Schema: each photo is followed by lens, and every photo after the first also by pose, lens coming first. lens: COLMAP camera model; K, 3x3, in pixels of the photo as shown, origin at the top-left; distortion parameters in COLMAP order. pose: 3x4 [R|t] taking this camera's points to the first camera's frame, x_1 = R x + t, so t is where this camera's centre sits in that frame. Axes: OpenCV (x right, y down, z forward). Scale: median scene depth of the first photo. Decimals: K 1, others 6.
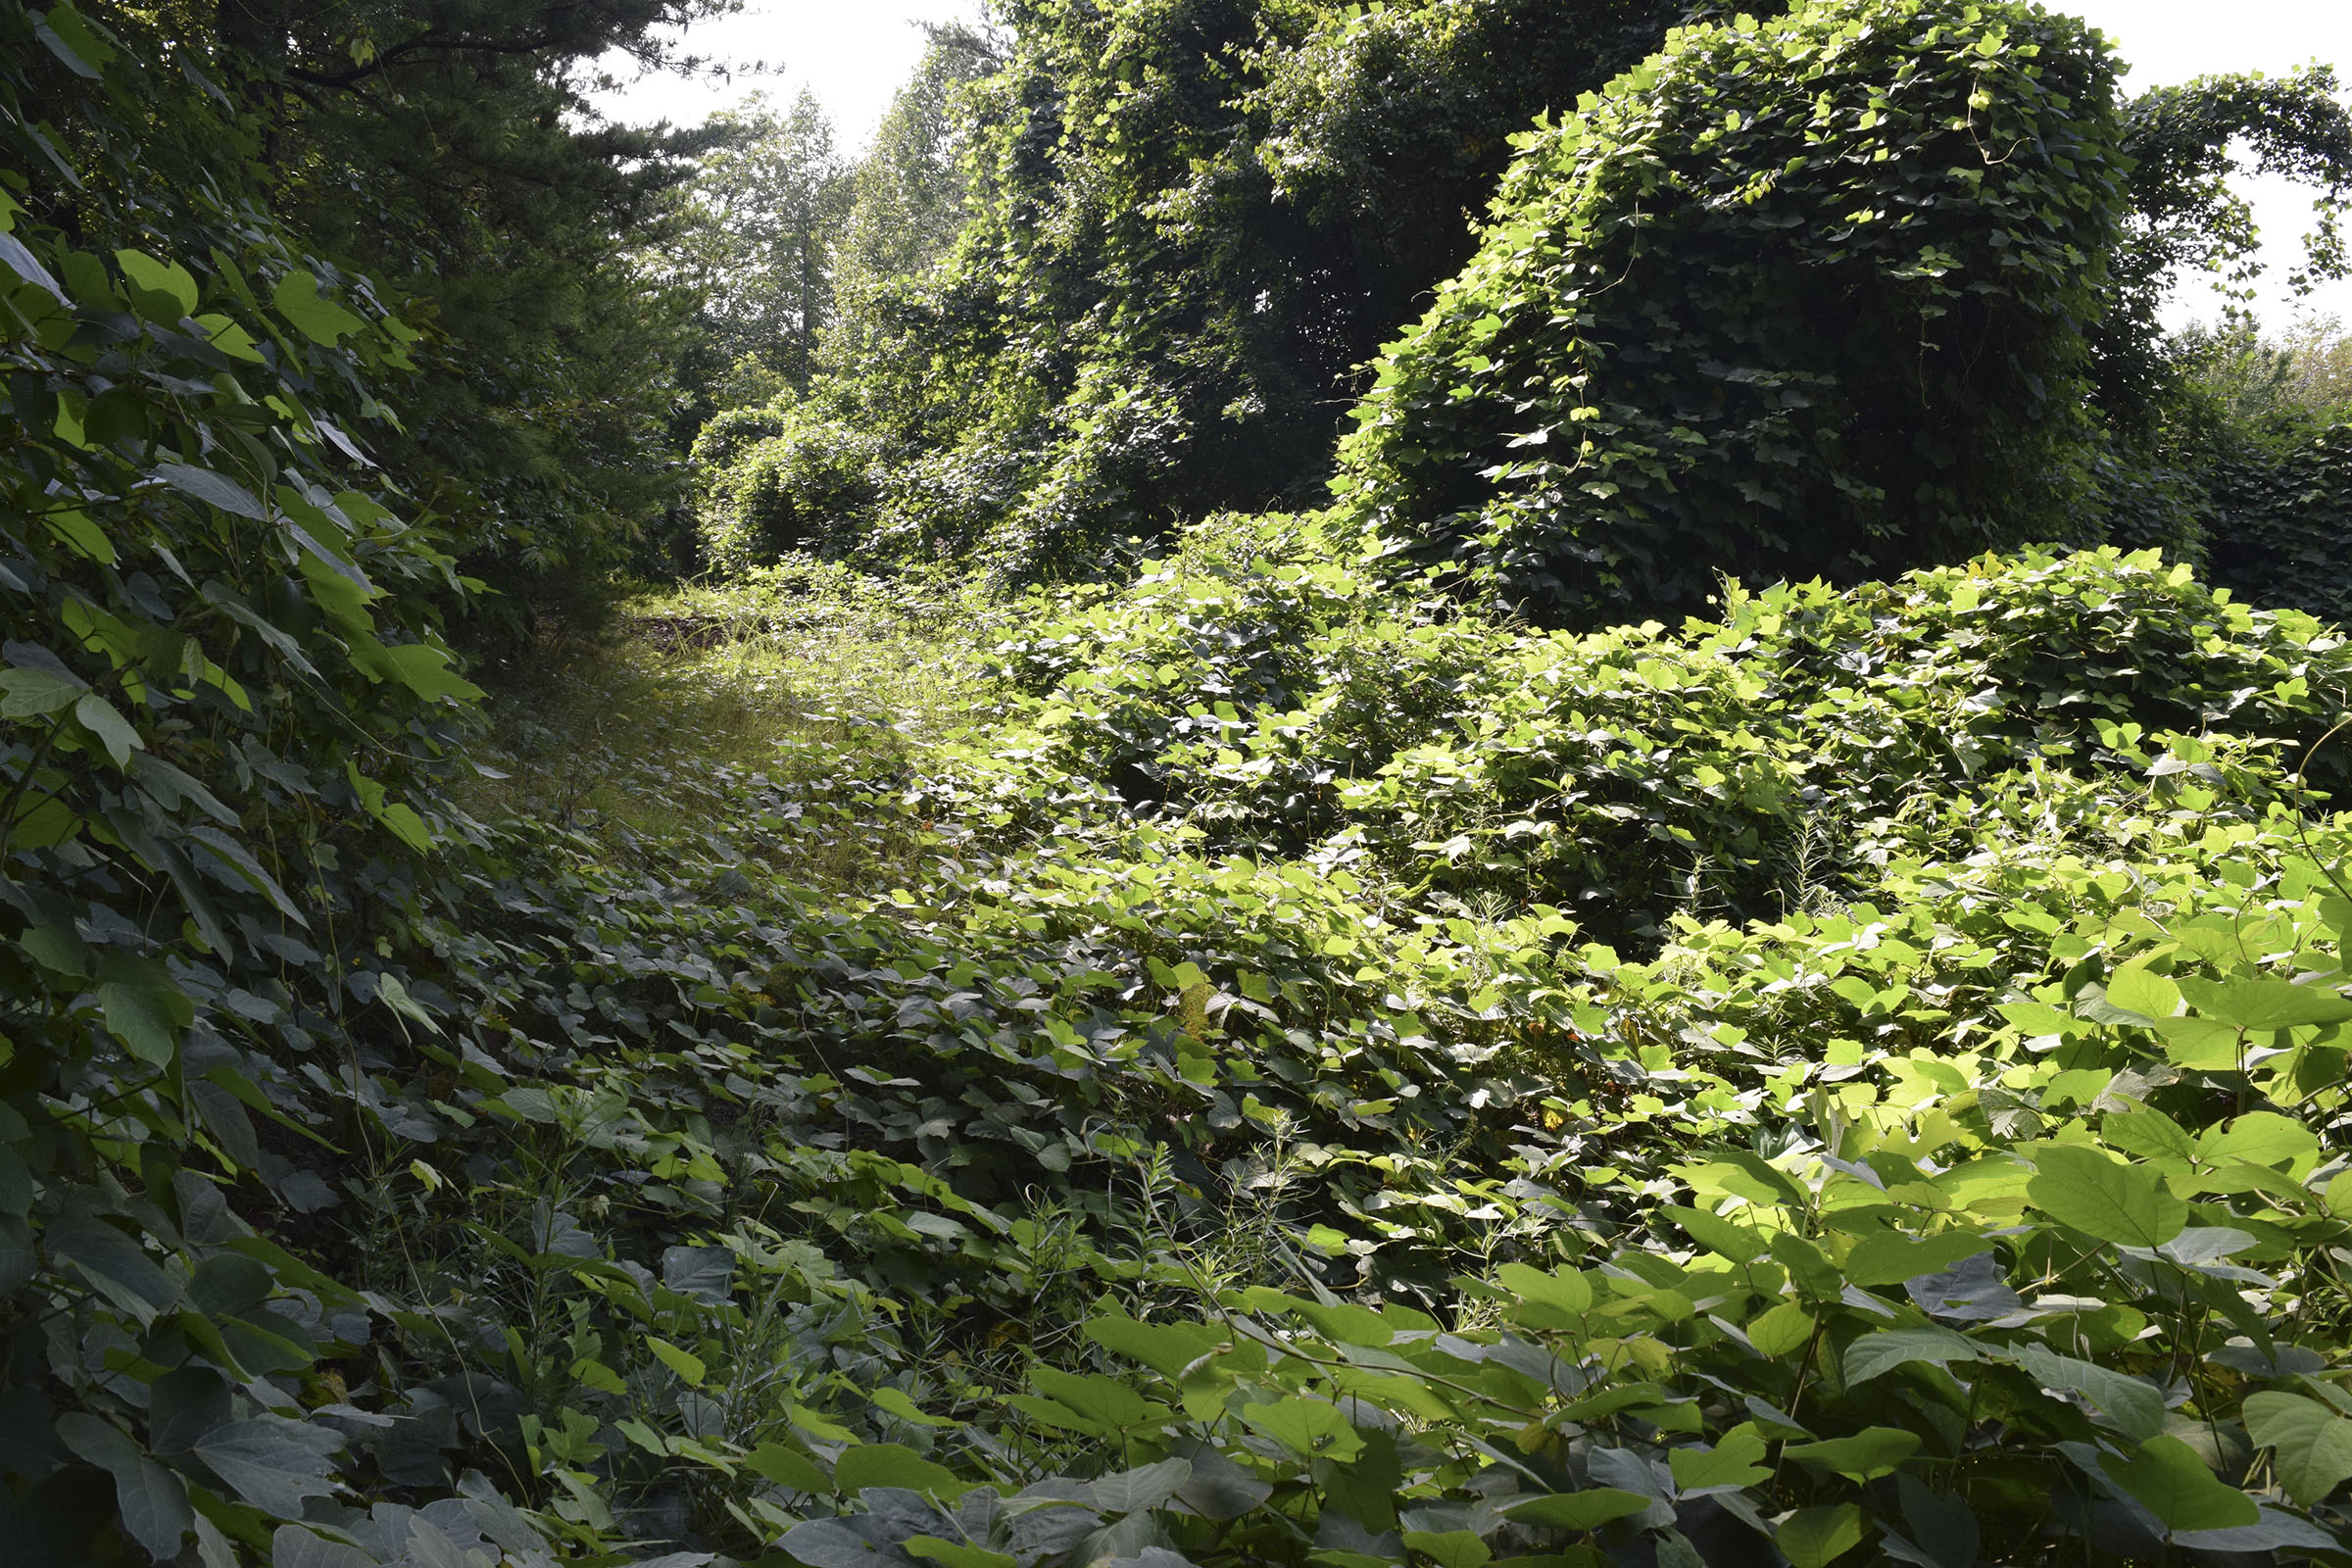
lens RADIAL K [[1842.7, 0, 1187.5], [0, 1842.7, 772.3], [0, 0, 1]] dist [-0.100517, 0.027924]
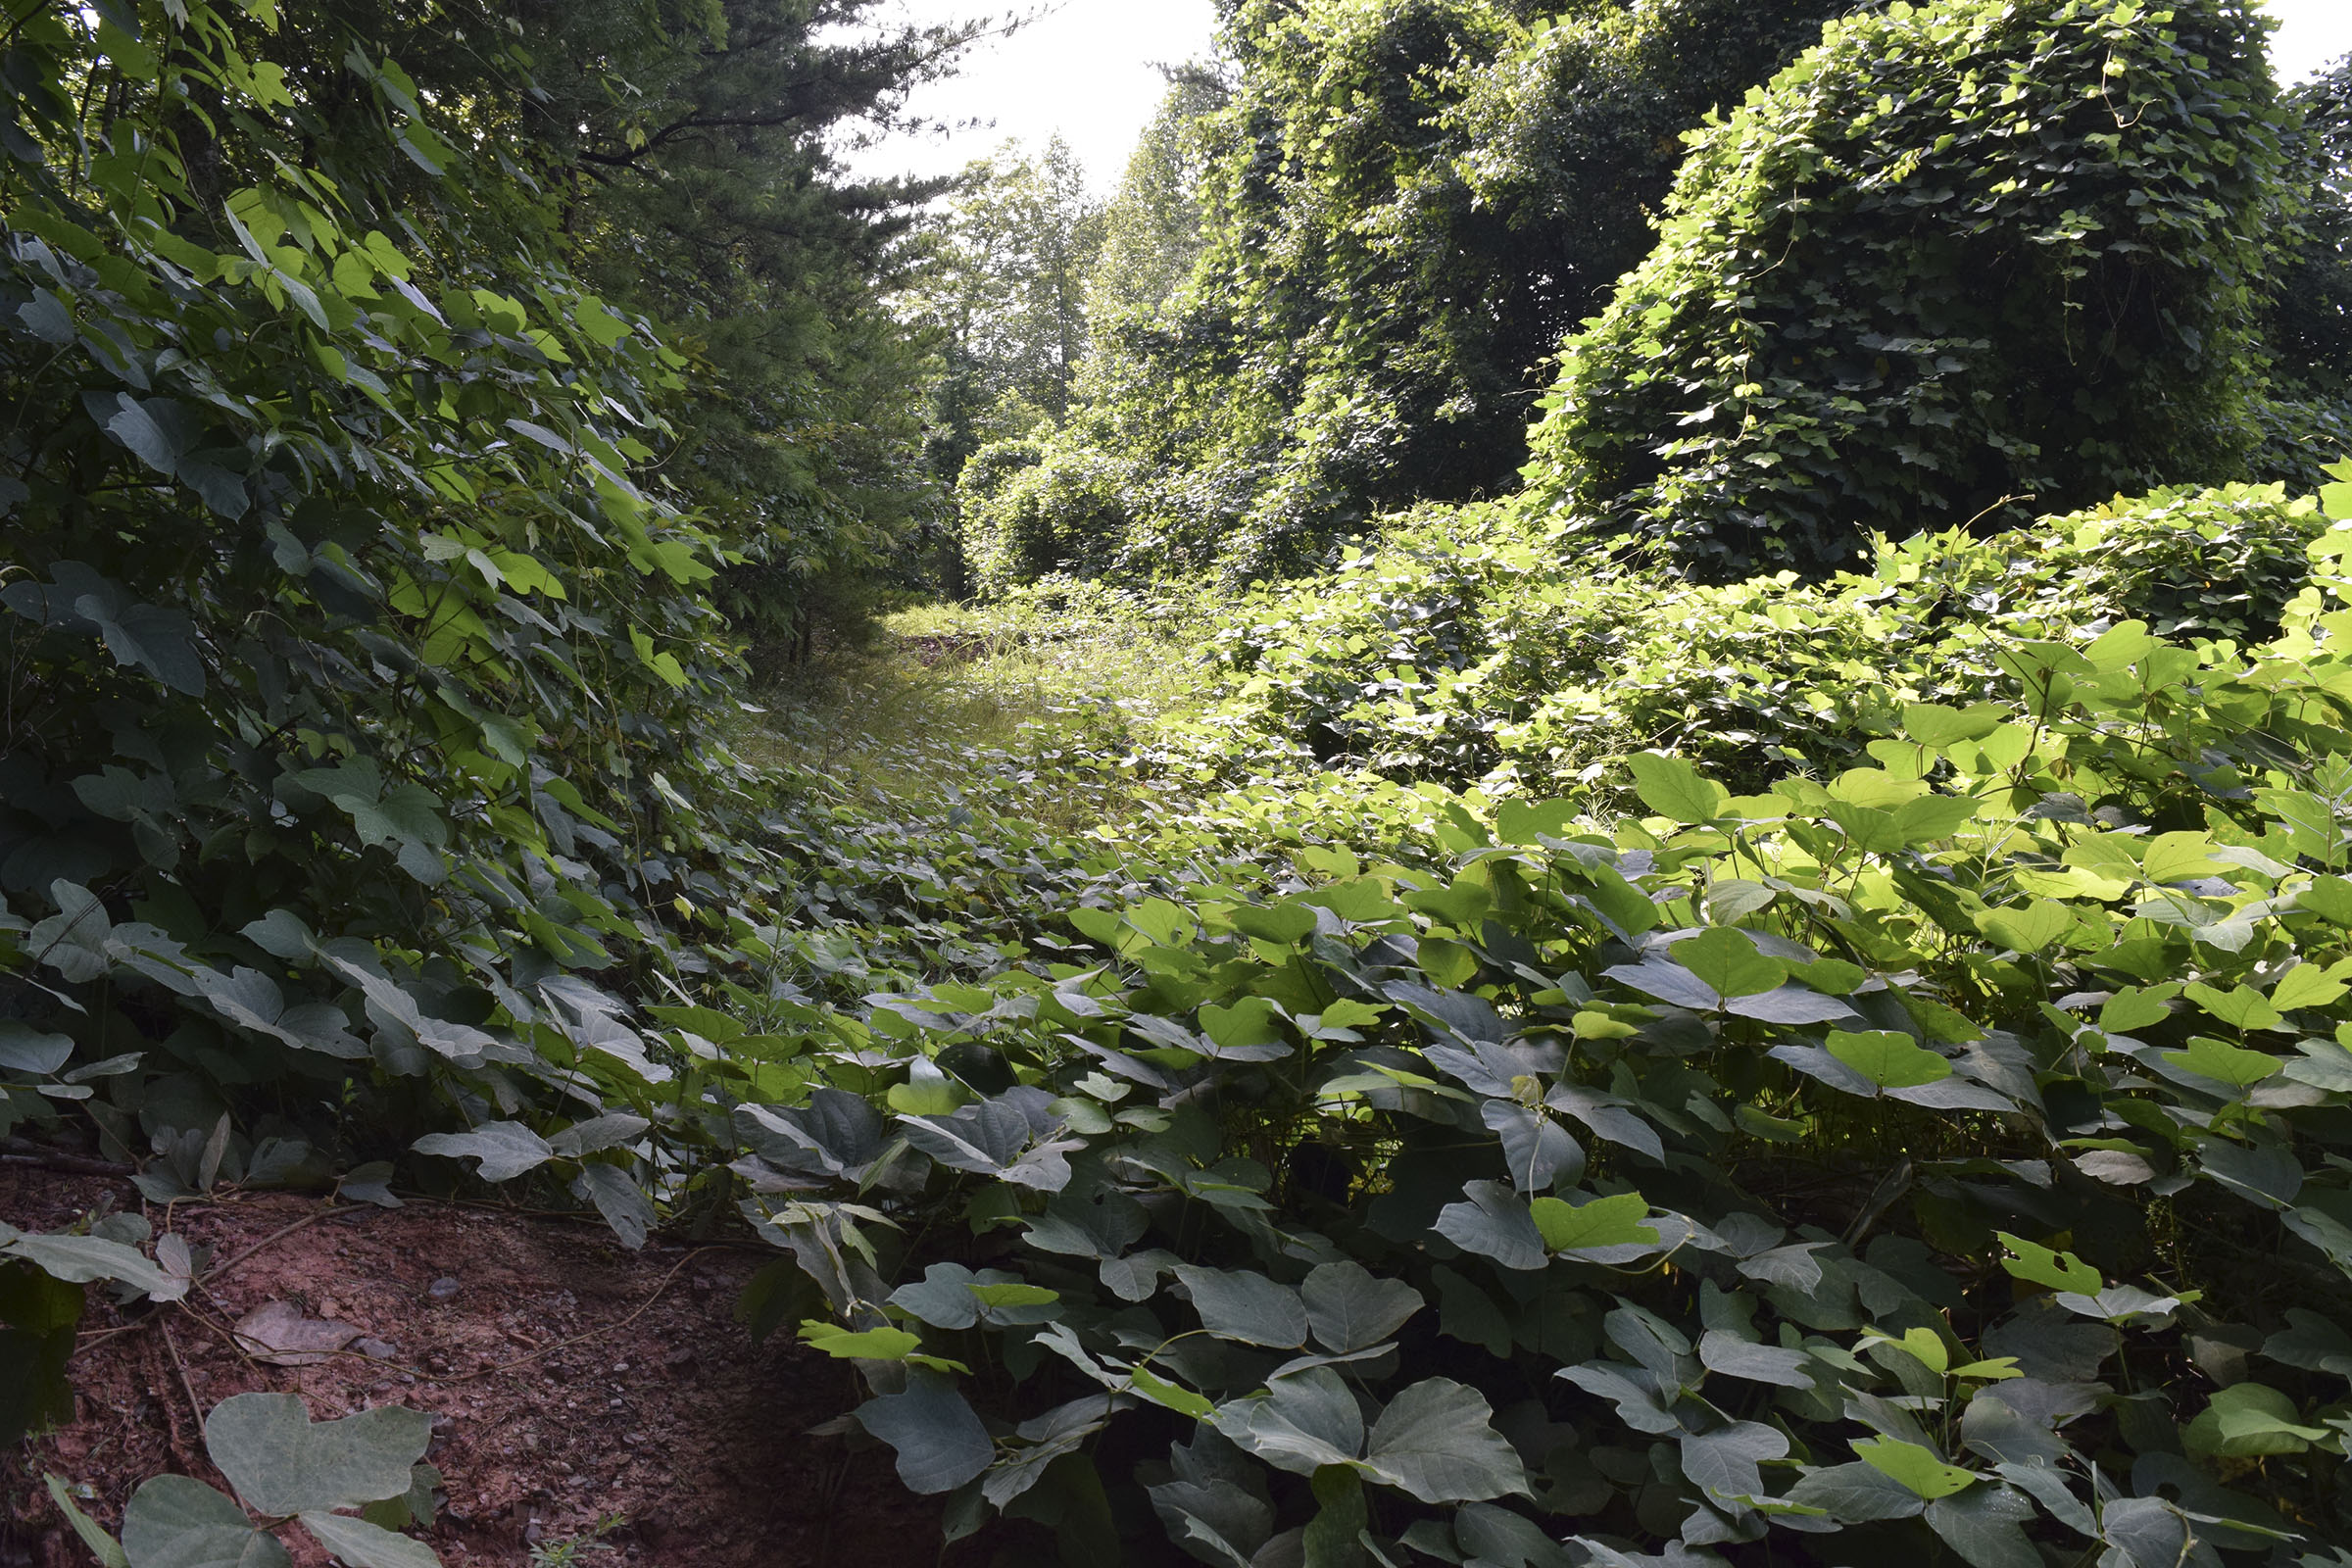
lens RADIAL K [[1842.7, 0, 1187.5], [0, 1842.7, 772.3], [0, 0, 1]] dist [-0.100517, 0.027924]
pose [[0.988366, -0.027301, -0.149622, 0.048283], [0.025425, 0.999573, -0.014432, 0.034302], [0.149952, 0.010460, 0.988638, -0.095169]]
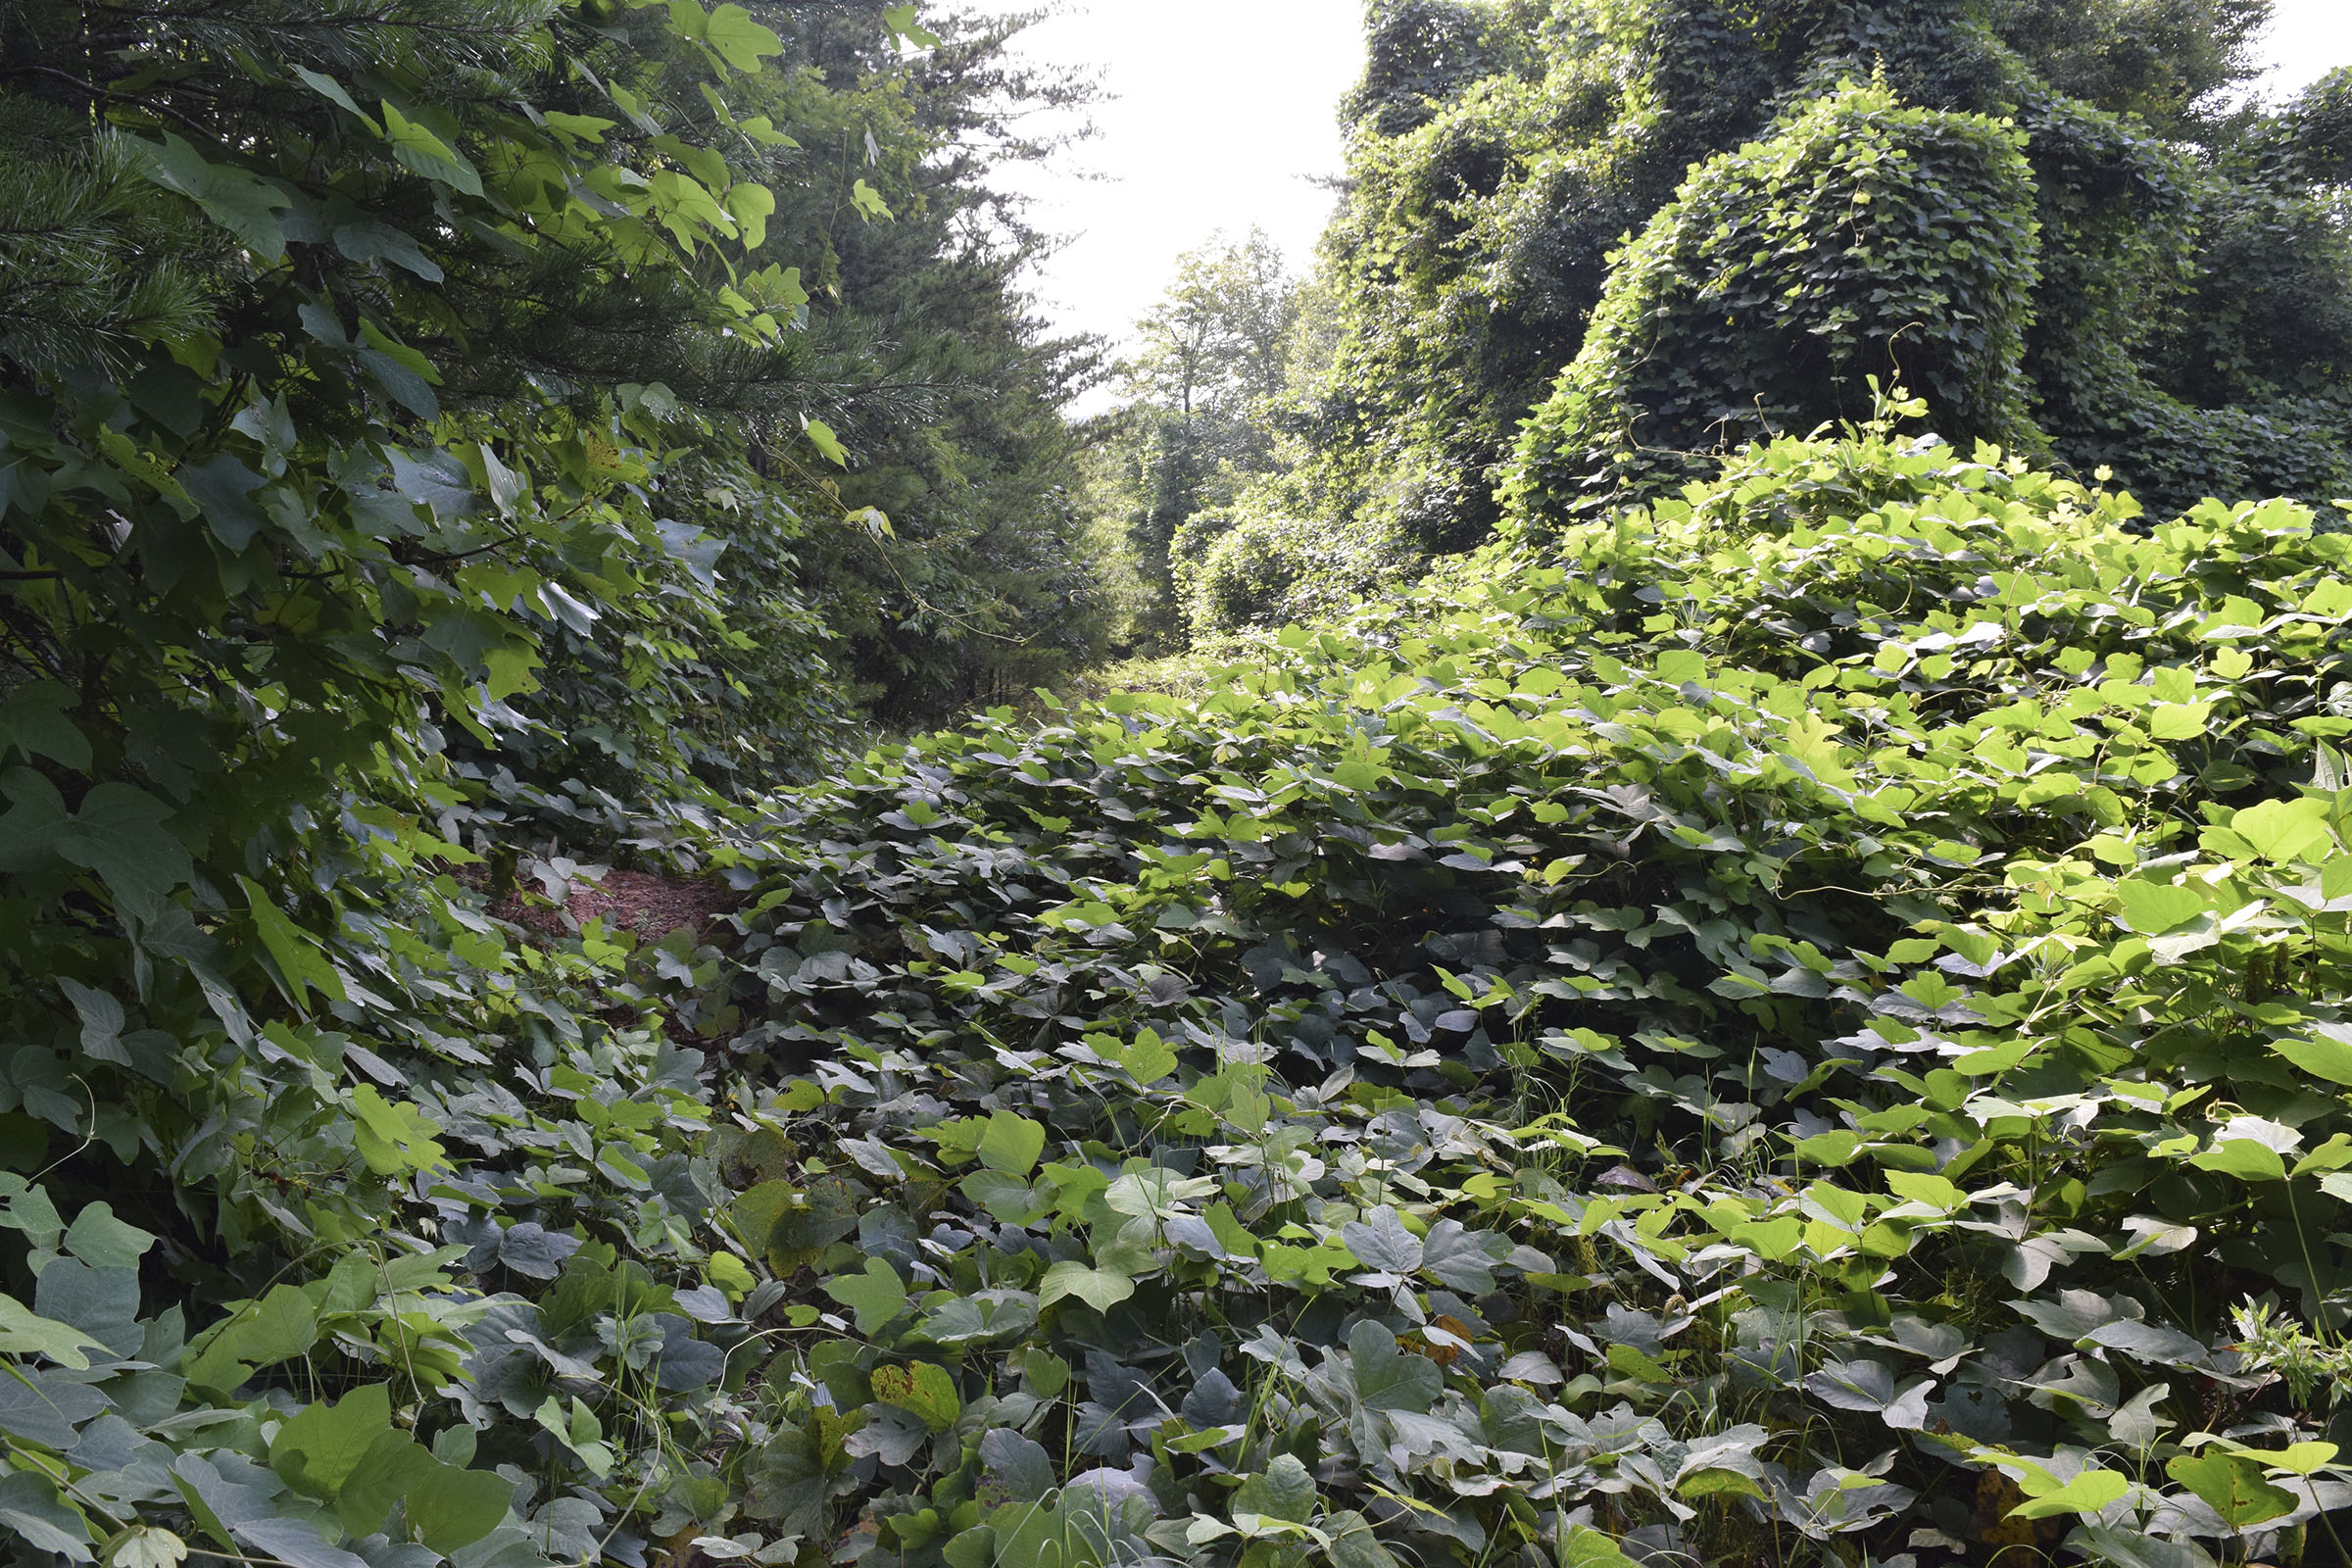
lens RADIAL K [[1847.1, 0, 1176.0], [0, 1847.1, 784.0], [0, 0, 1]] dist [-0.106239, 0.000574]
pose [[0.947982, -0.078839, -0.308406, 0.312190], [0.068658, 0.996681, -0.043745, 0.094651], [0.310832, 0.020295, 0.950248, -0.449112]]
